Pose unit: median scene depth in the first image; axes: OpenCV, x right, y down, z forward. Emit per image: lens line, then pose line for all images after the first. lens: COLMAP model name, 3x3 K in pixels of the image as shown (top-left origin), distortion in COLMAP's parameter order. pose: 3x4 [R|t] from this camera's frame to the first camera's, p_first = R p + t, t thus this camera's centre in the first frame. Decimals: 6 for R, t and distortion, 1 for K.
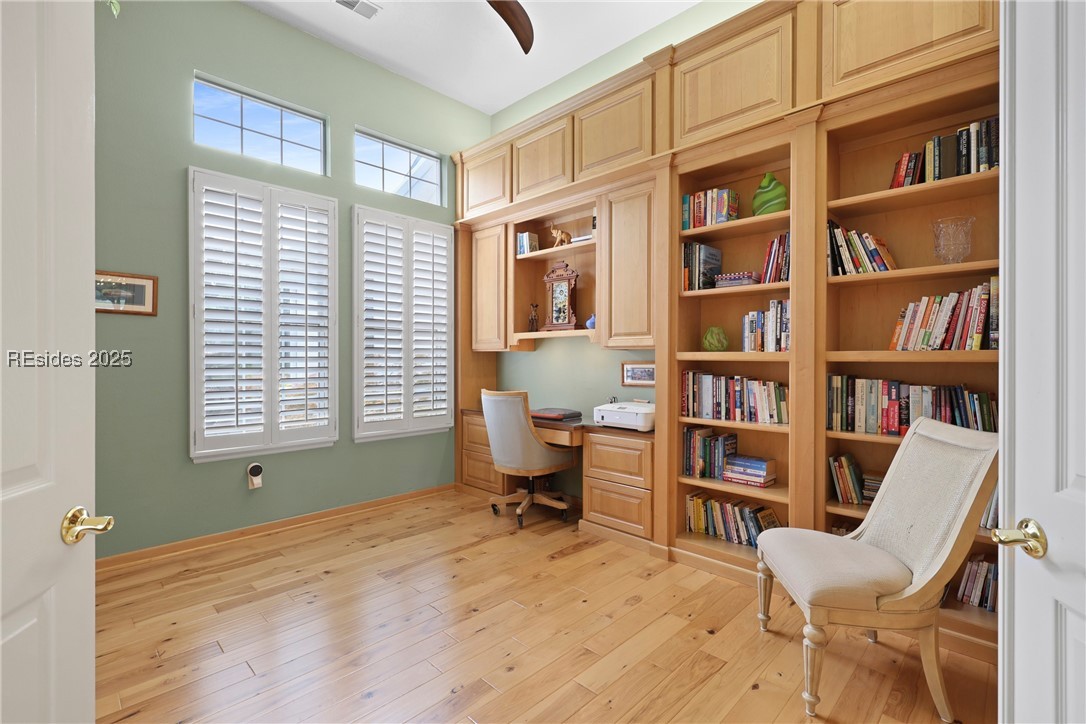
lens RADIAL K [[489.8, 0, 543.7], [0, 489.8, 360.6], [0, 0, 1]] dist [-0.000943, 0.000318]
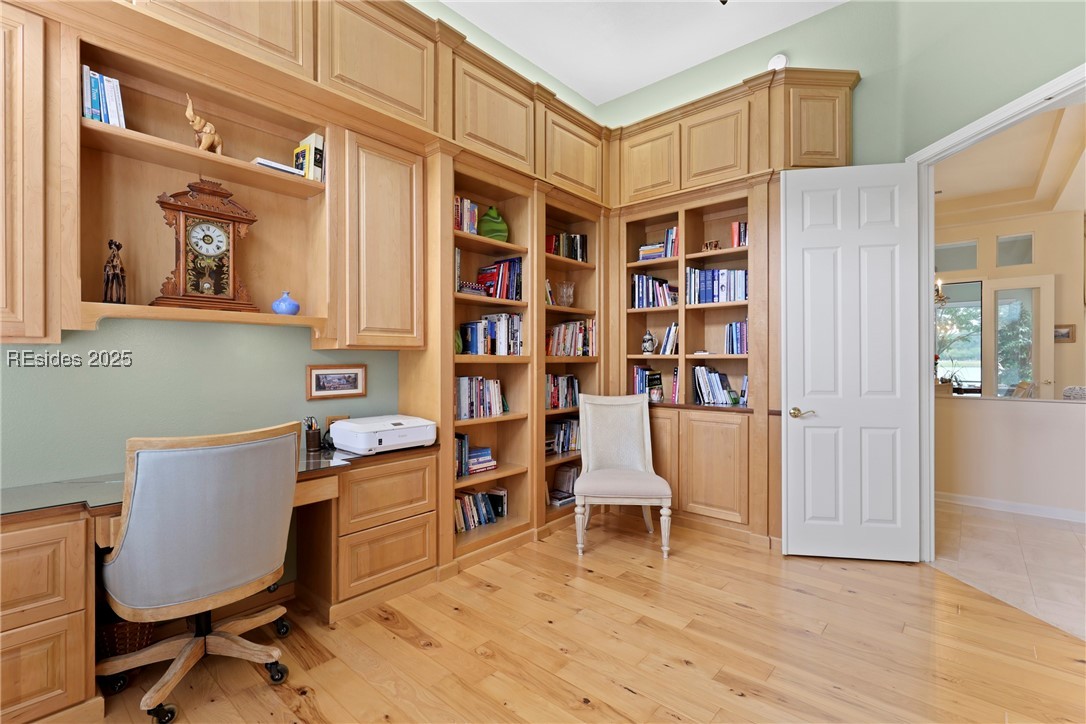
lens RADIAL K [[489.8, 0, 546.0], [0, 489.8, 360.4], [0, 0, 1]] dist [-0.000943, 0.000318]
pose [[-0.060055, -0.002842, 0.998191, -0.727089], [0.004755, 0.999984, 0.003133, -0.008159], [-0.998184, 0.004934, -0.060040, 0.914328]]
